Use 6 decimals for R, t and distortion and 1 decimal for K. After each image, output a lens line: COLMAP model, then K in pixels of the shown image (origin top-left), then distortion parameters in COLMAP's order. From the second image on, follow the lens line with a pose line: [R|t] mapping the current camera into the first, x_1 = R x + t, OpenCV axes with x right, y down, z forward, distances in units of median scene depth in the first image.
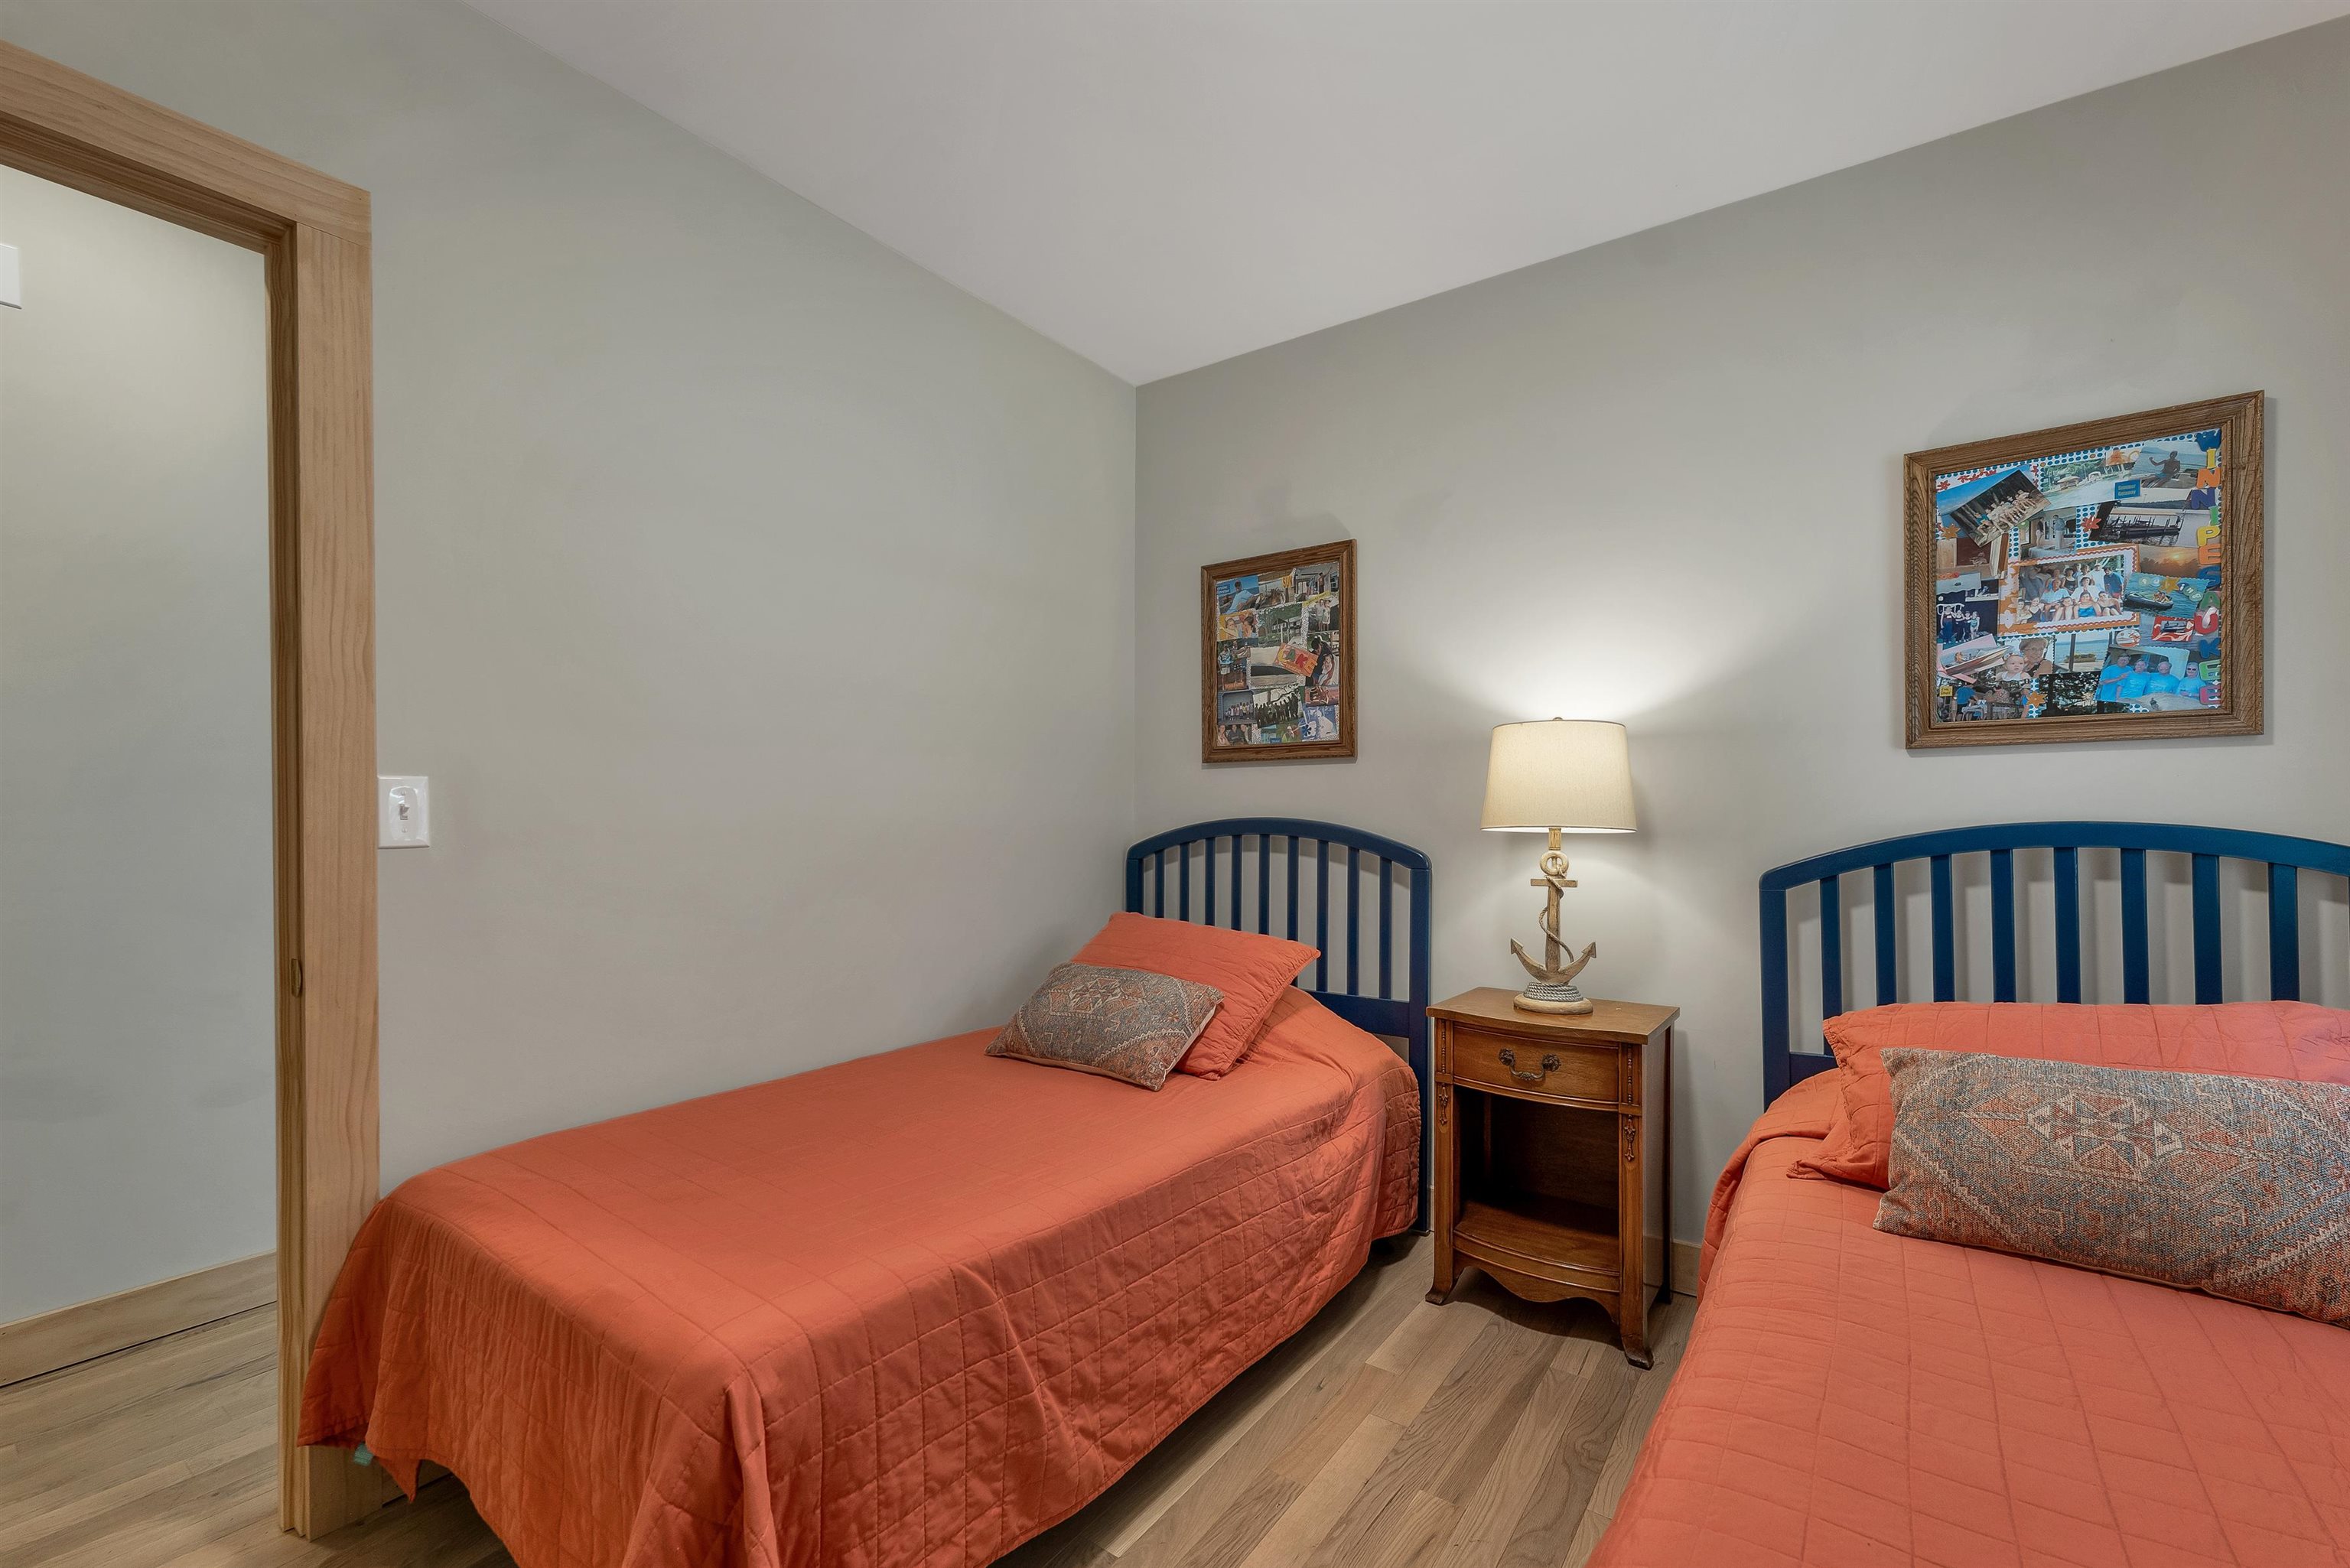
lens RADIAL K [[994.8, 0, 1179.5], [0, 994.8, 807.9], [0, 0, 1]] dist [0.003365, 0.001931]
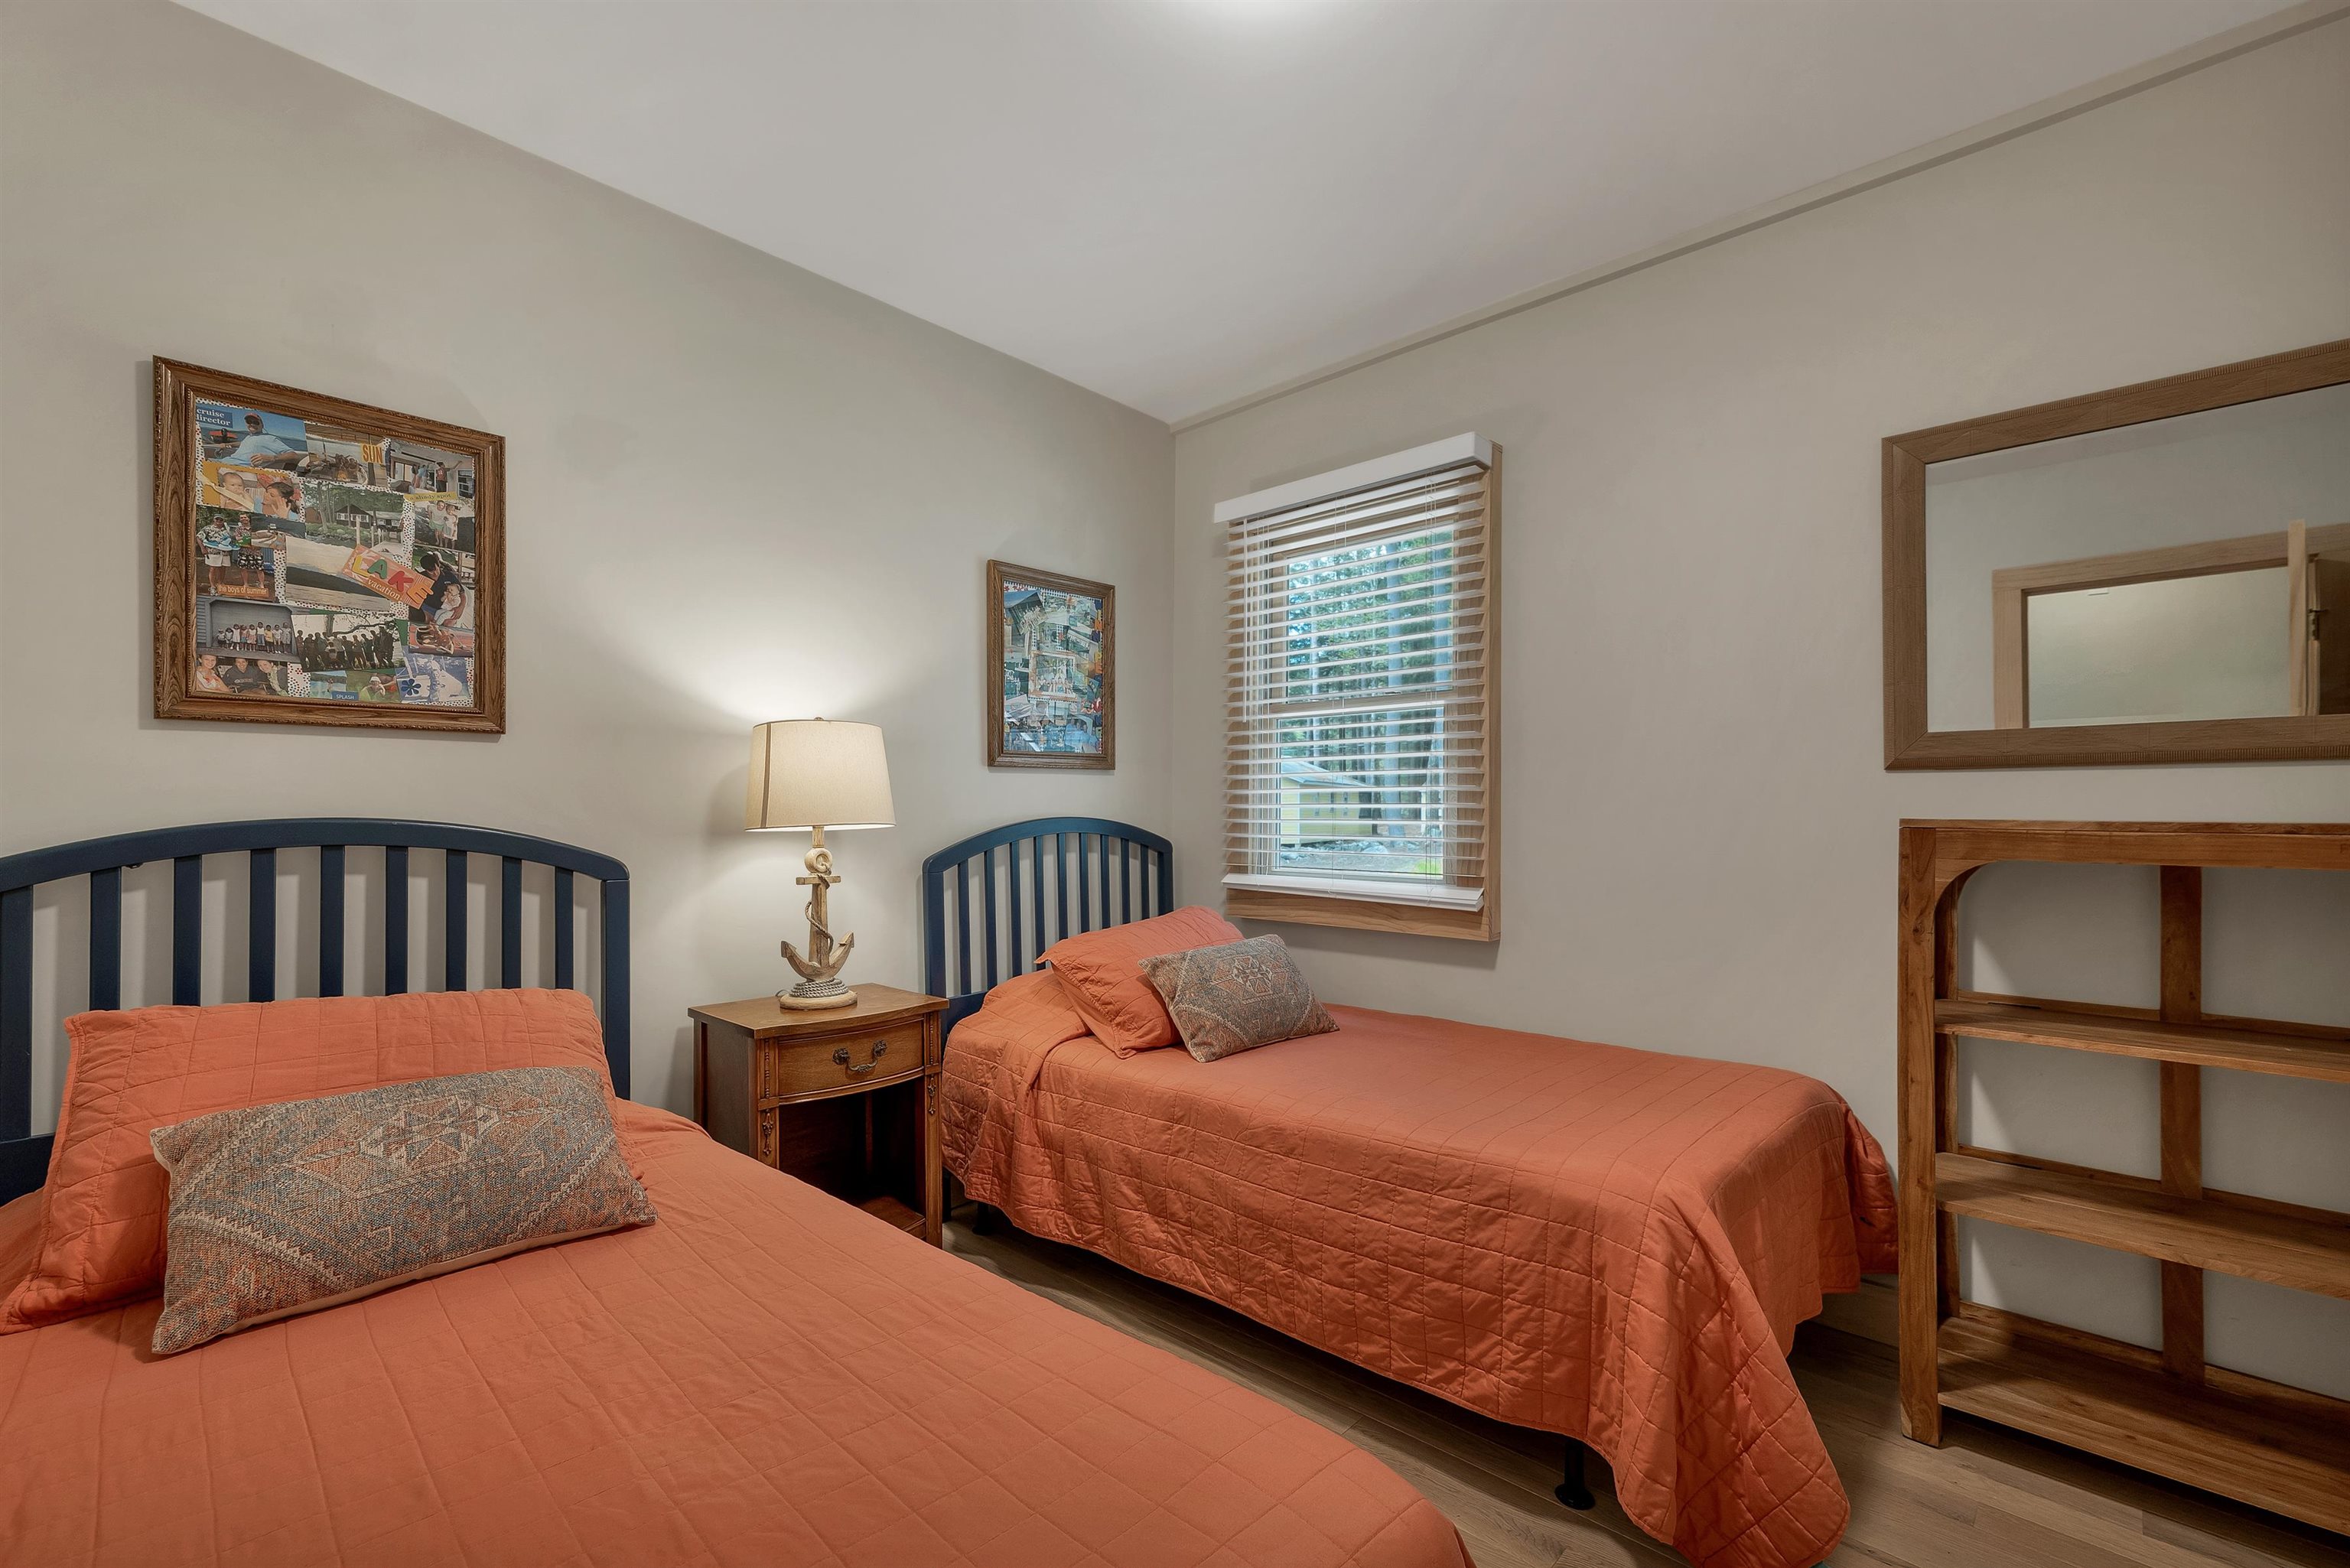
lens RADIAL K [[997.4, 0, 1181.3], [0, 997.4, 789.0], [0, 0, 1]] dist [0.001451, 0.000223]
pose [[0.135330, 0.022205, 0.990552, -0.472509], [-0.008699, 0.999737, -0.021222, 0.000270], [-0.990762, -0.005745, 0.135488, 0.399435]]
